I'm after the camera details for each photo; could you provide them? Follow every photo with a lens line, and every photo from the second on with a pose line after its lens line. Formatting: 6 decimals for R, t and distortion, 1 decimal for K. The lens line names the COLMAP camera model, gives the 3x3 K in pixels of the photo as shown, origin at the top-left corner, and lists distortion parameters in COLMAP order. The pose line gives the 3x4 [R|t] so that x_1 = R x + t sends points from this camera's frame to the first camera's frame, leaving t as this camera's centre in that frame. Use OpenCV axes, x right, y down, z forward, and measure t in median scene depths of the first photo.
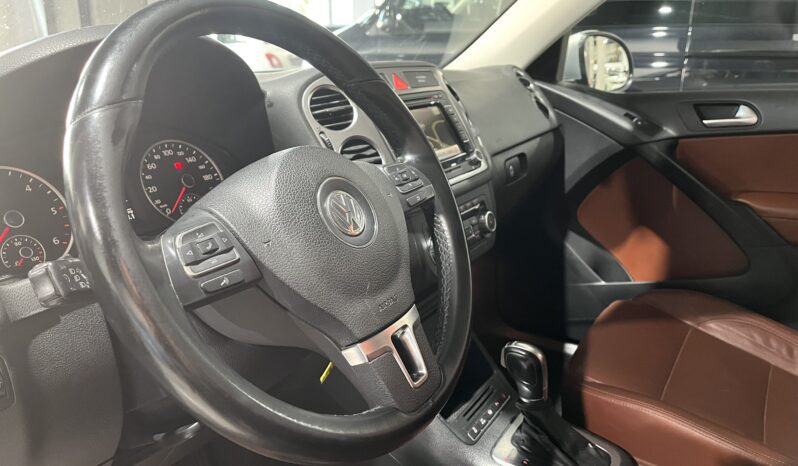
lens RADIAL K [[585.5, 0, 392.7], [0, 585.5, 235.0], [0, 0, 1]] dist [-0.004813, 0.000425]
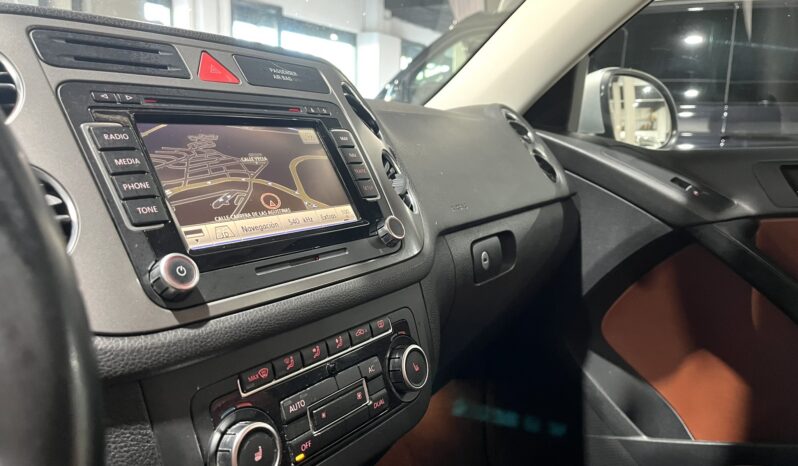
lens RADIAL K [[584.5, 0, 399.0], [0, 584.5, 233.0], [0, 0, 1]] dist [0.053001, -0.082628]
pose [[0.999129, 0.030400, -0.028581, 0.109271], [-0.034180, 0.989169, -0.142748, -0.041199], [0.023932, 0.143601, 0.989346, 0.343456]]
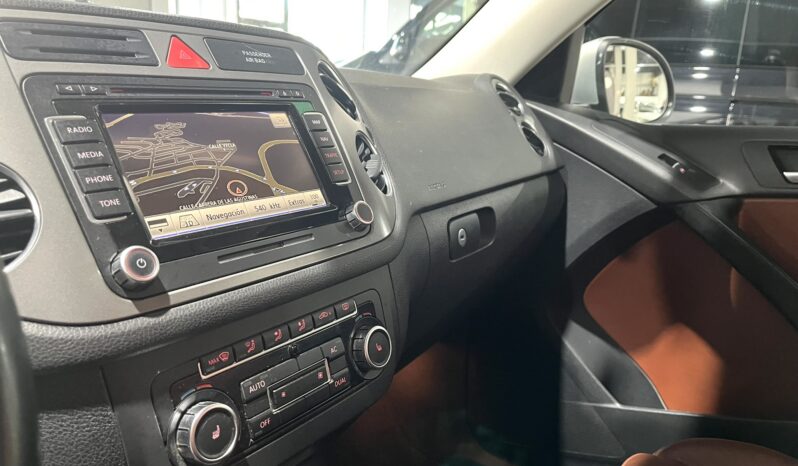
lens RADIAL K [[584.5, 0, 399.0], [0, 584.5, 233.0], [0, 0, 1]] dist [0.053001, -0.082628]
pose [[0.997577, 0.061262, -0.032963, 0.129755], [-0.063233, 0.996040, -0.062502, -0.059322], [0.029003, 0.064435, 0.997500, 0.332761]]
